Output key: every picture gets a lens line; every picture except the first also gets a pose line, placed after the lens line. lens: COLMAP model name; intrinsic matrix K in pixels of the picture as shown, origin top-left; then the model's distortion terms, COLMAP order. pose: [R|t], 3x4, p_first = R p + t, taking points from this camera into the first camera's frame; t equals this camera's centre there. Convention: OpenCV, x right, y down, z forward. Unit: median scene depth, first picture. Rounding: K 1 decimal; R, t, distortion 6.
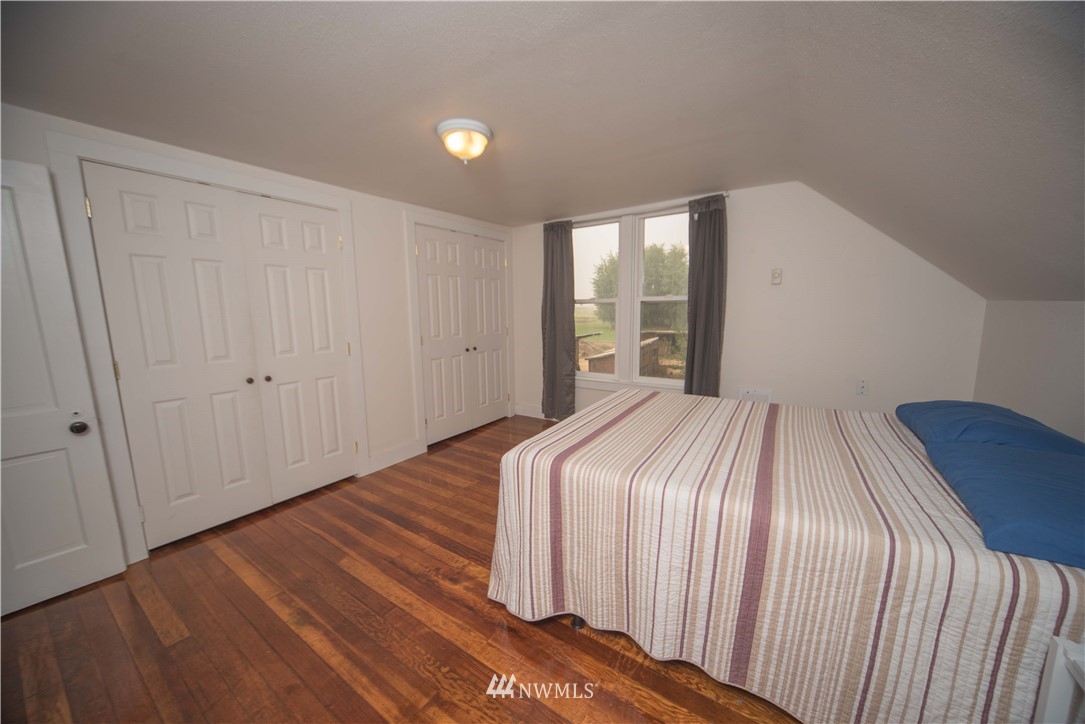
lens RADIAL K [[376.6, 0, 545.1], [0, 376.6, 358.0], [0, 0, 1]] dist [-0.000574, -0.000045]
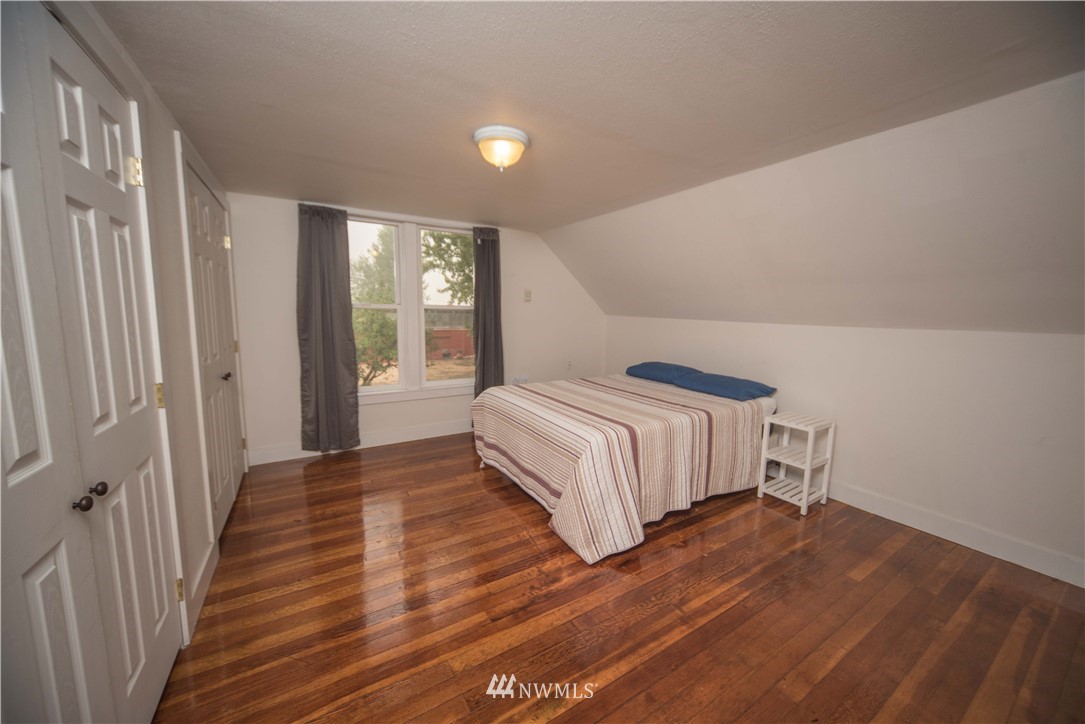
lens RADIAL K [[376.6, 0, 547.8], [0, 376.6, 360.3], [0, 0, 1]] dist [-0.000574, -0.000045]
pose [[0.442528, -0.094418, 0.891770, -1.116586], [0.093792, 0.993861, 0.058684, -0.081315], [-0.891836, 0.057672, 0.448667, 0.507003]]
